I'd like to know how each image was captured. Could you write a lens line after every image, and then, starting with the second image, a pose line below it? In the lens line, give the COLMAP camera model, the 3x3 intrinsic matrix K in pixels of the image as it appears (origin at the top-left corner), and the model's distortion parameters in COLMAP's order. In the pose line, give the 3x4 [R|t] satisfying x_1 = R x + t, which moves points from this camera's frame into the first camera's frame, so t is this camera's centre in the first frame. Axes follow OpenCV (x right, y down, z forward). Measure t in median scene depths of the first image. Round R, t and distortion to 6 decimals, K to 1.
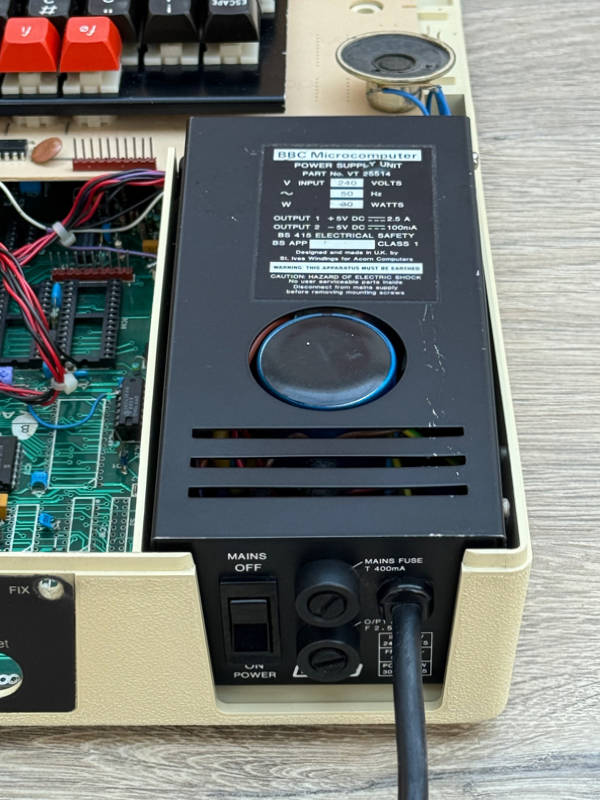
lens RADIAL K [[2062.5, 0, 300.0], [0, 2062.5, 400.0], [0, 0, 1]] dist [-0.197913, 1.130811]
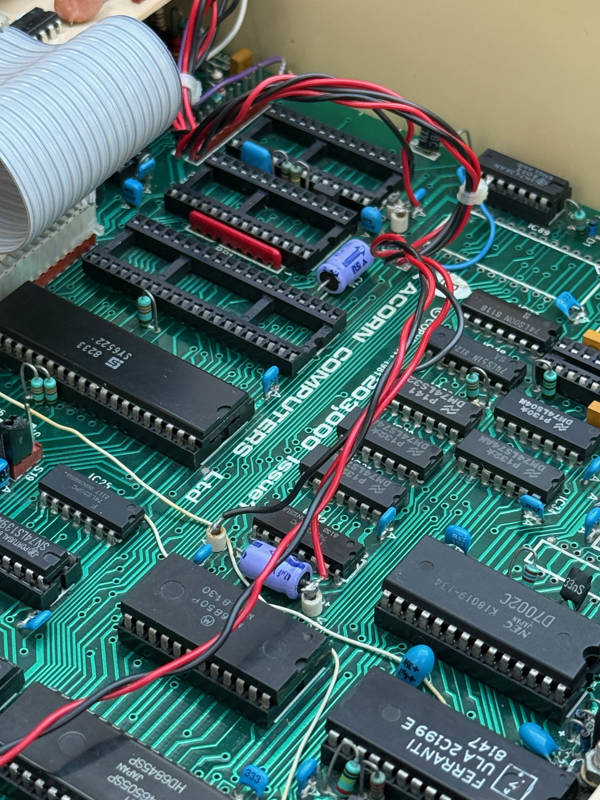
lens RADIAL K [[2041.2, 0, 300.0], [0, 2041.2, 400.0], [0, 0, 1]] dist [0.119002, 0.107175]
pose [[0.582467, -0.551354, 0.597278, -0.615315], [0.550148, 0.808319, 0.209662, -0.131225], [-0.598389, 0.206470, 0.774145, 0.524454]]
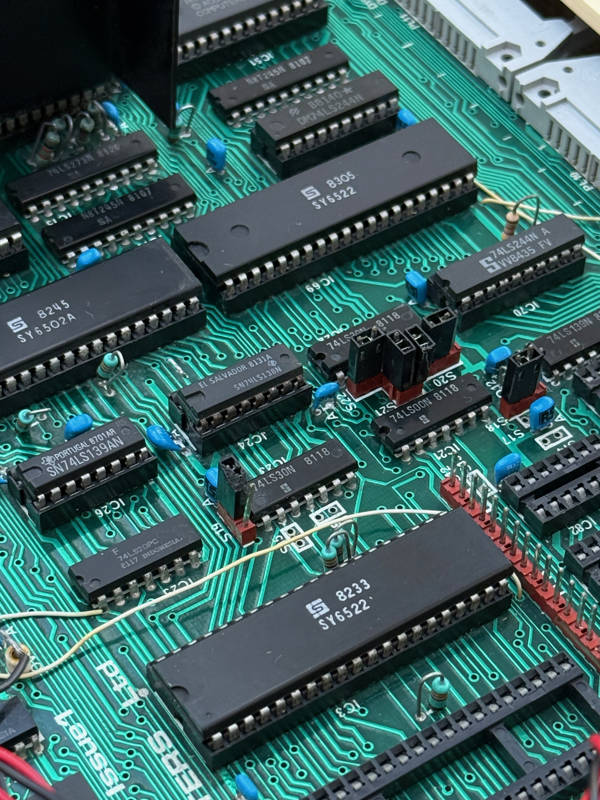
lens RADIAL K [[2115.0, 0, 300.0], [0, 2115.0, 400.0], [0, 0, 1]] dist [0.082214, 0.548115]
pose [[0.556202, 0.645136, -0.523869, -0.007790], [-0.600615, 0.747729, 0.283131, -0.220876], [0.574370, 0.157166, 0.803367, 0.635683]]
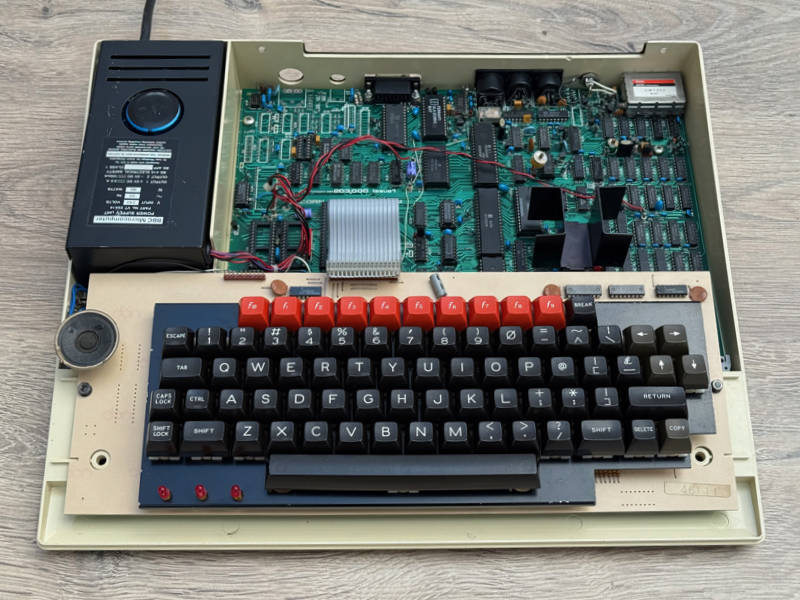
lens RADIAL K [[1198.3, 0, 400.0], [0, 1198.3, 300.0], [0, 0, 1]] dist [-0.280187, 1.325338]
pose [[-0.999829, 0.017461, -0.006070, -0.258751], [-0.009299, -0.191224, 0.981502, -1.393527], [0.015977, 0.981391, 0.191353, 0.889781]]
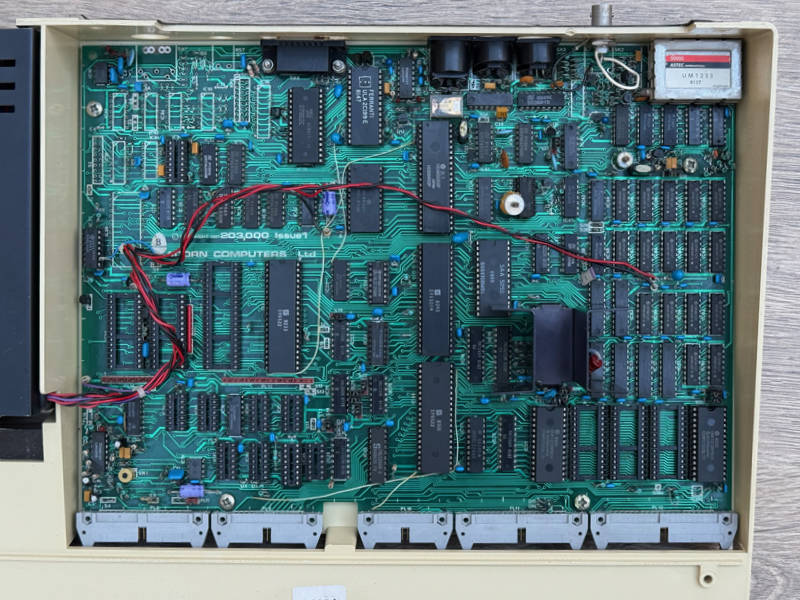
lens RADIAL K [[1198.3, 0, 400.0], [0, 1198.3, 300.0], [0, 0, 1]] dist [-0.280187, 1.325338]
pose [[-0.999796, 0.004477, 0.019677, -0.361692], [0.011138, -0.690665, 0.723089, -0.740766], [0.016827, 0.723161, 0.690474, 0.382921]]
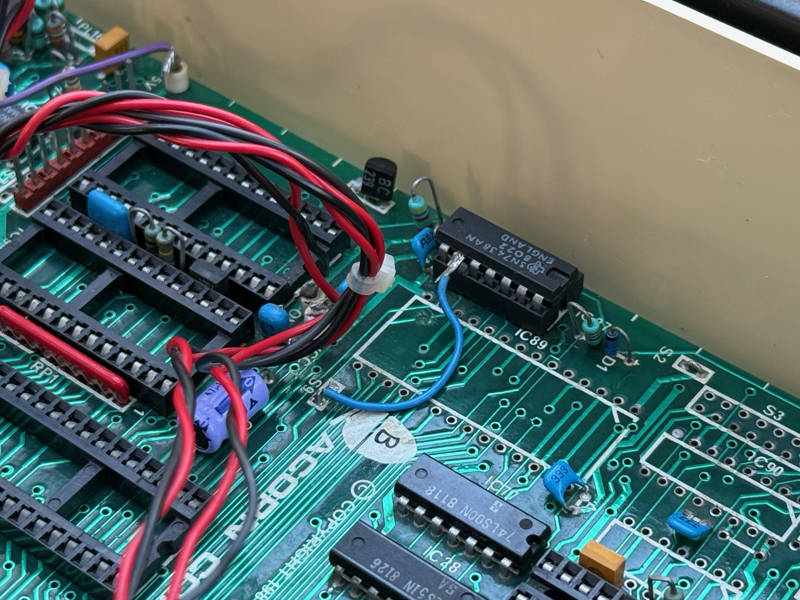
lens RADIAL K [[2047.7, 0, 400.0], [0, 2047.7, 300.0], [0, 0, 1]] dist [0.126318, -0.272137]
pose [[0.597759, -0.577653, 0.555879, -0.374937], [0.540454, 0.802507, 0.252770, -0.125702], [-0.592110, 0.149332, 0.791900, 0.663374]]
